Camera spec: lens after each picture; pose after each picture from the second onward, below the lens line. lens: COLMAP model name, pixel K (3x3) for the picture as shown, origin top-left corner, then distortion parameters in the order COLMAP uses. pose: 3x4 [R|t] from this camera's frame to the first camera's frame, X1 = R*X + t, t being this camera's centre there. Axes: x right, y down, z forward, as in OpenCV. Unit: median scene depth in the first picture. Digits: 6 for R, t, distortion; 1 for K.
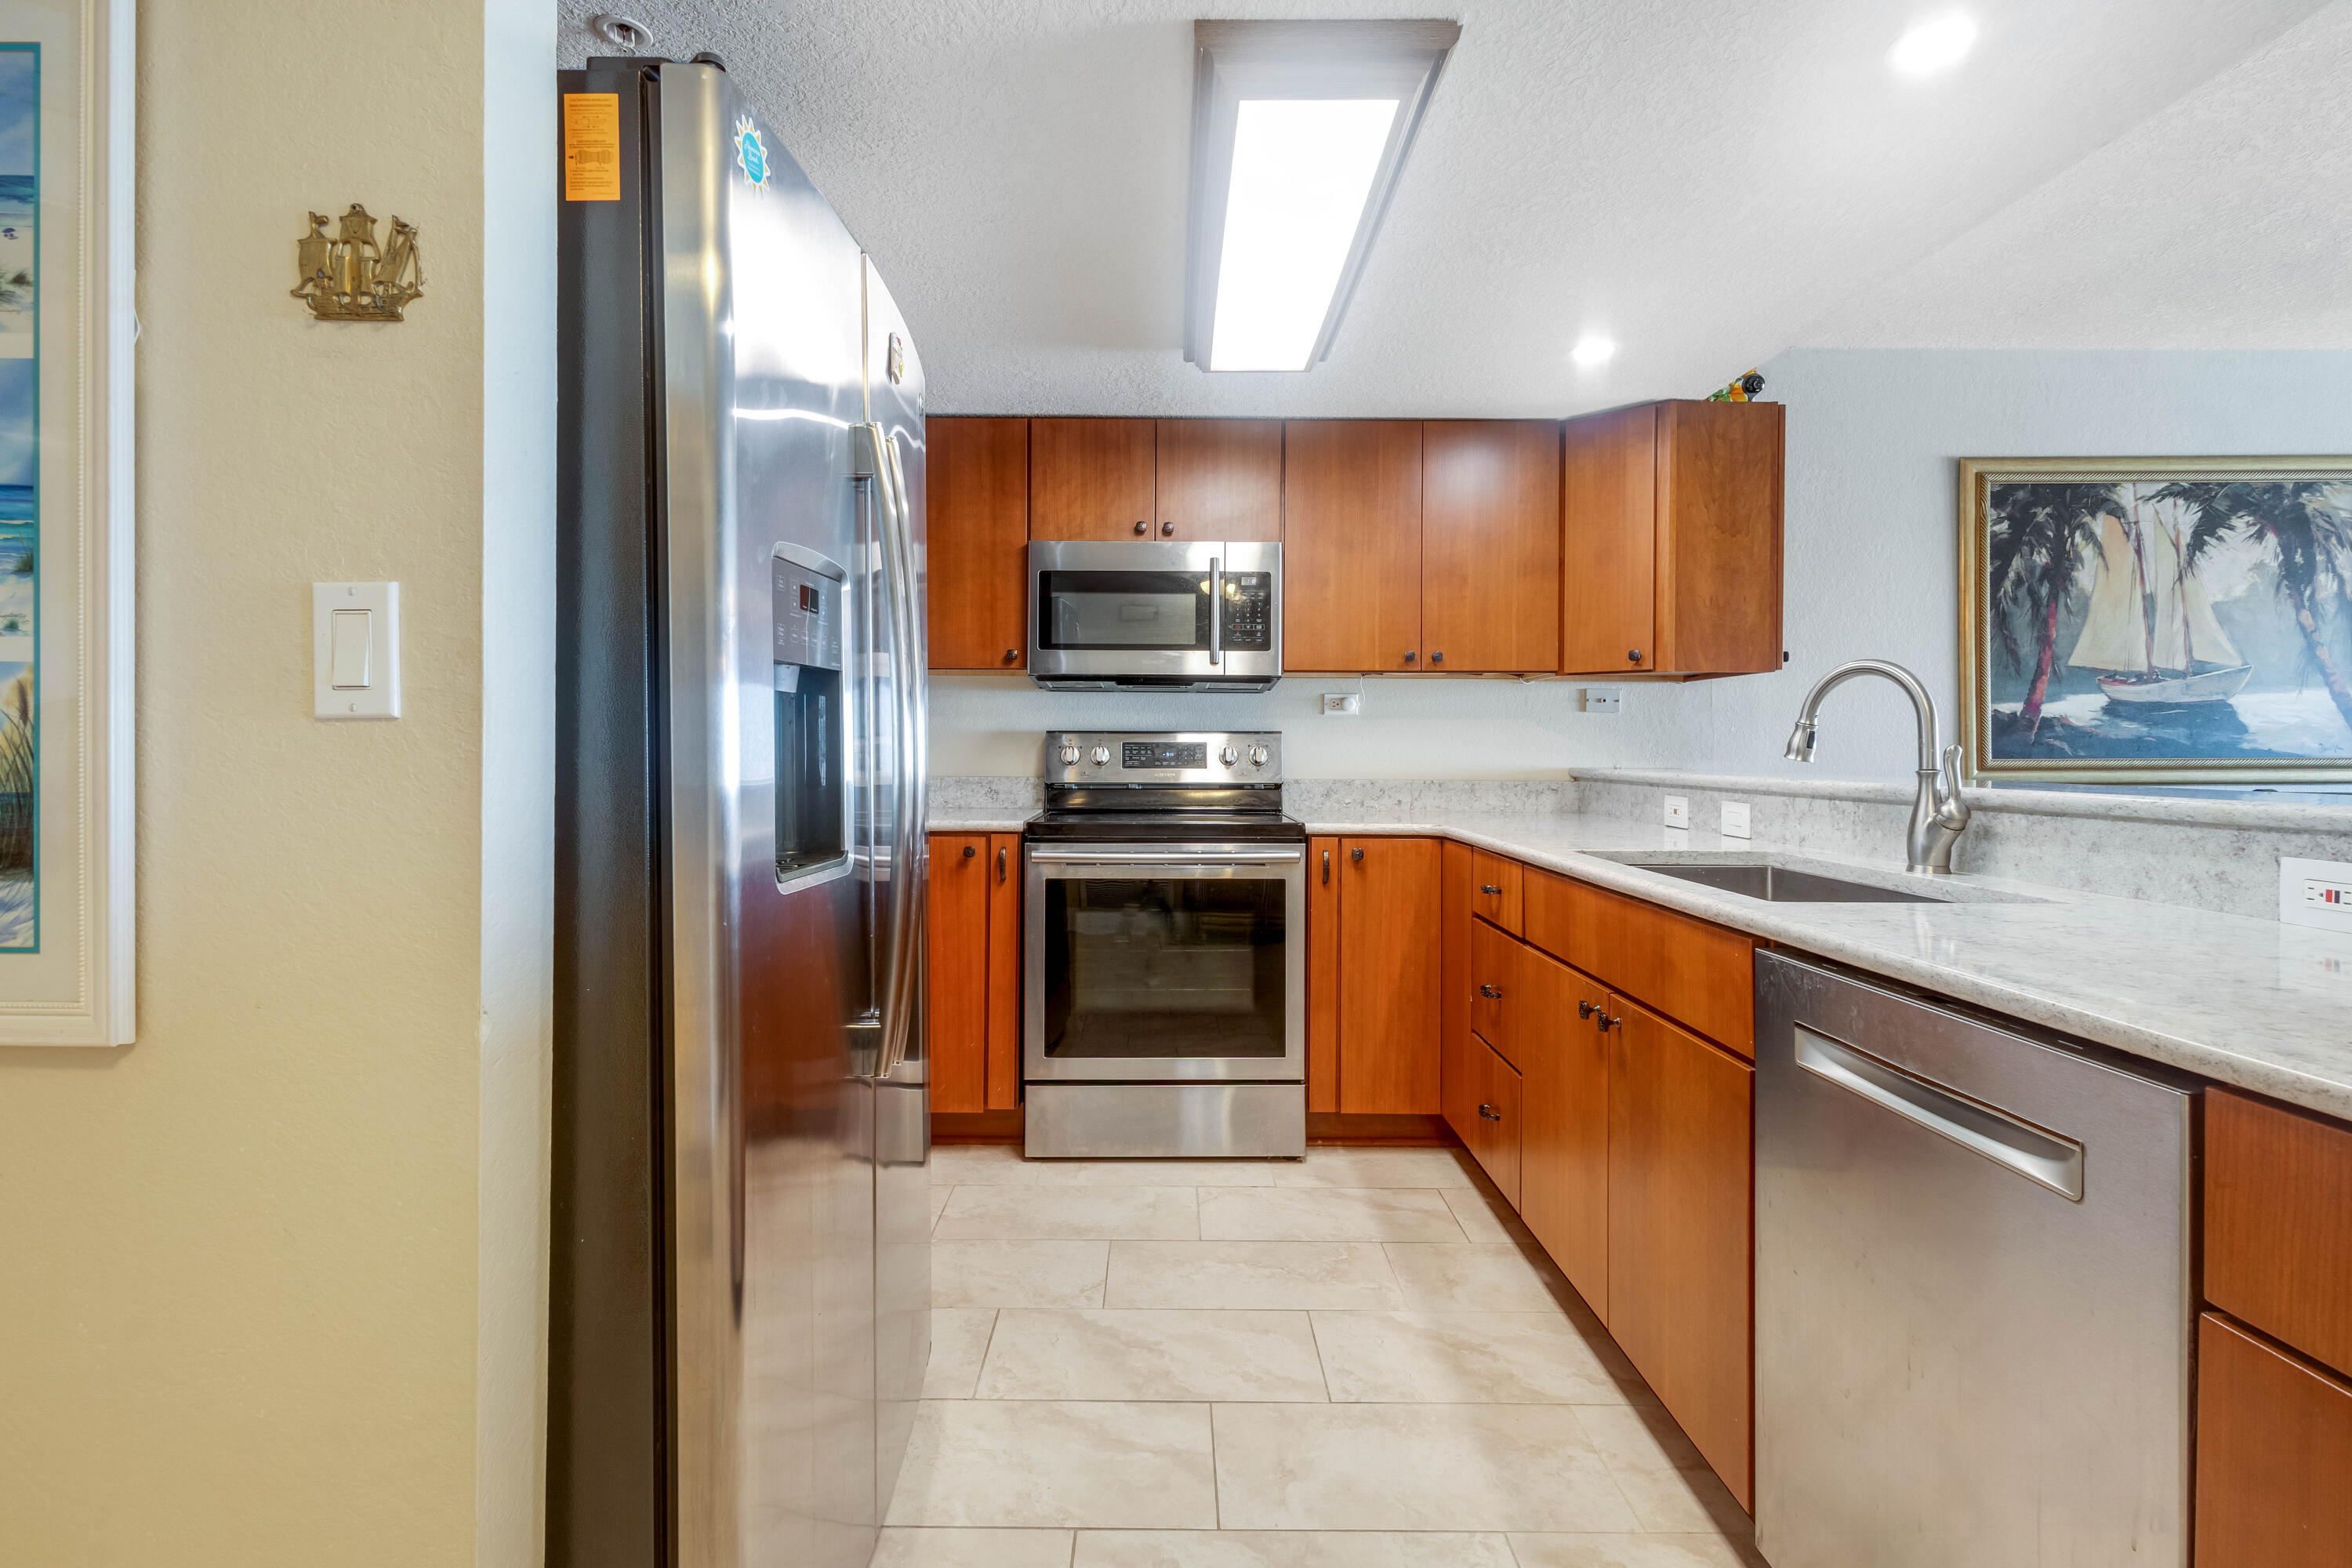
lens RADIAL K [[1092.7, 0, 1146.9], [0, 1092.7, 750.2], [0, 0, 1]] dist [0.015969, -0.004370]
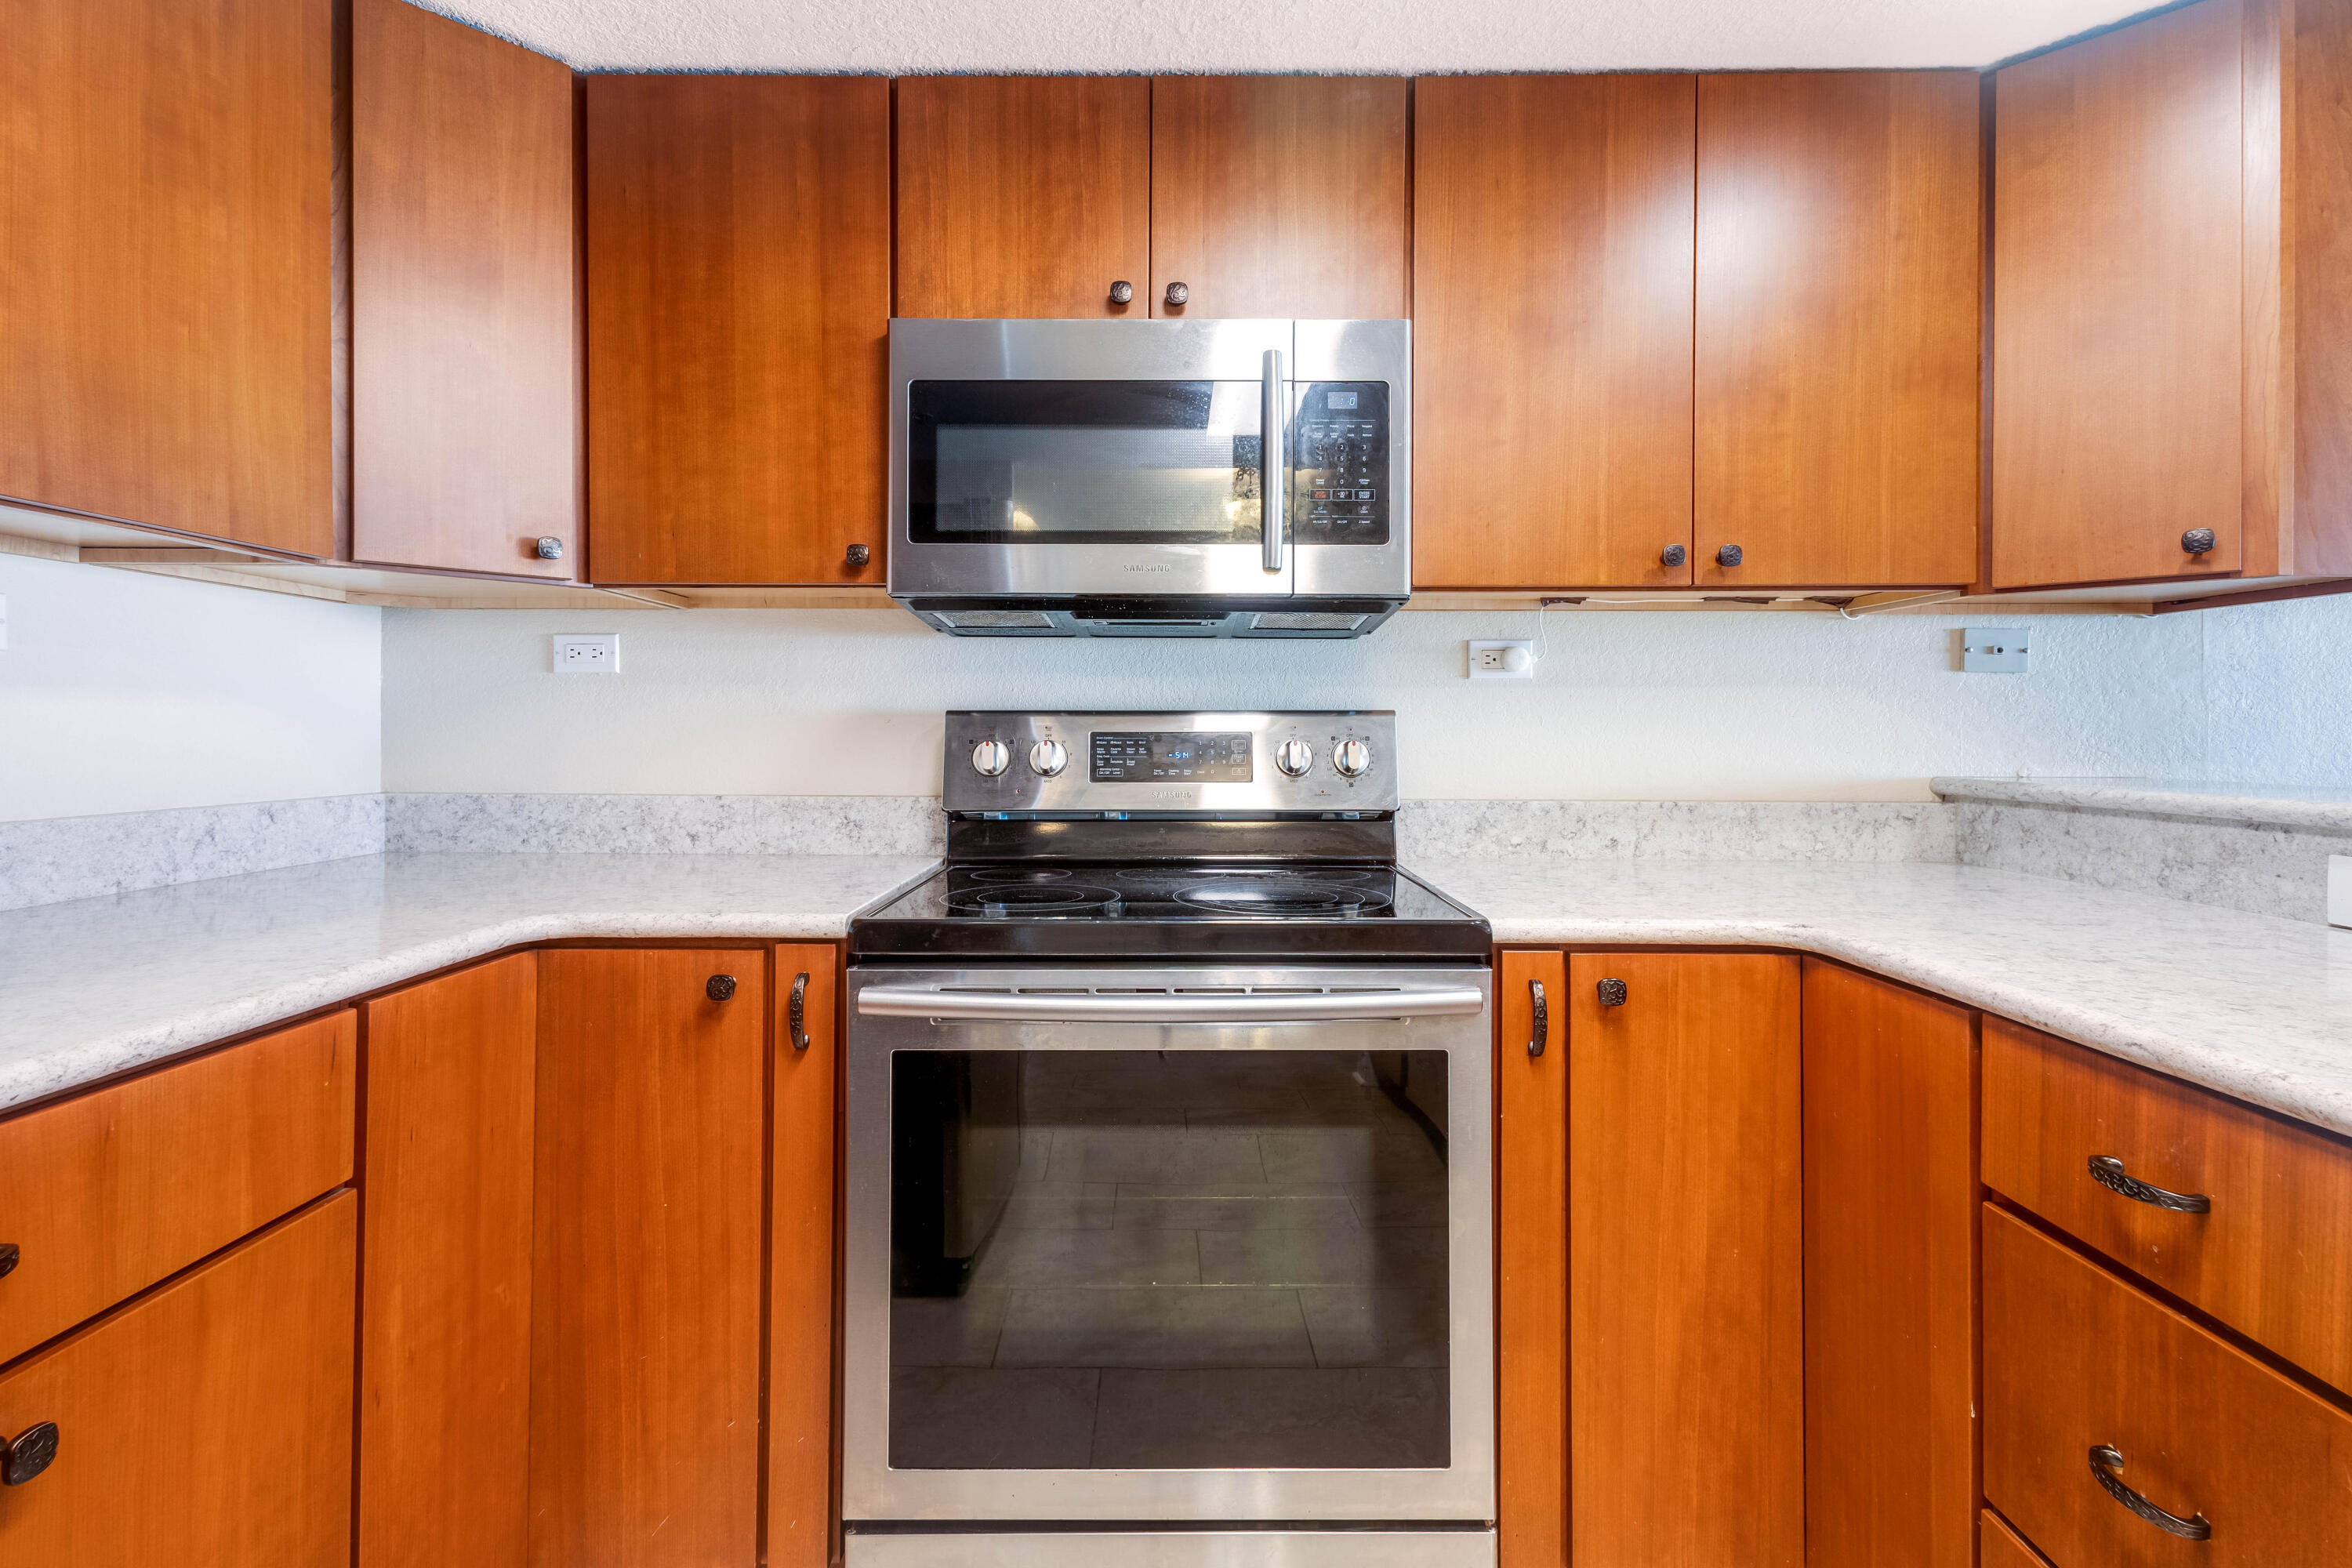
lens RADIAL K [[1092.7, 0, 1146.9], [0, 1092.7, 750.2], [0, 0, 1]] dist [0.015969, -0.004370]
pose [[0.999892, -0.002698, -0.014421, 0.012818], [0.002945, 0.999848, 0.017160, -0.007939], [0.014373, -0.017201, 0.999749, 0.504896]]
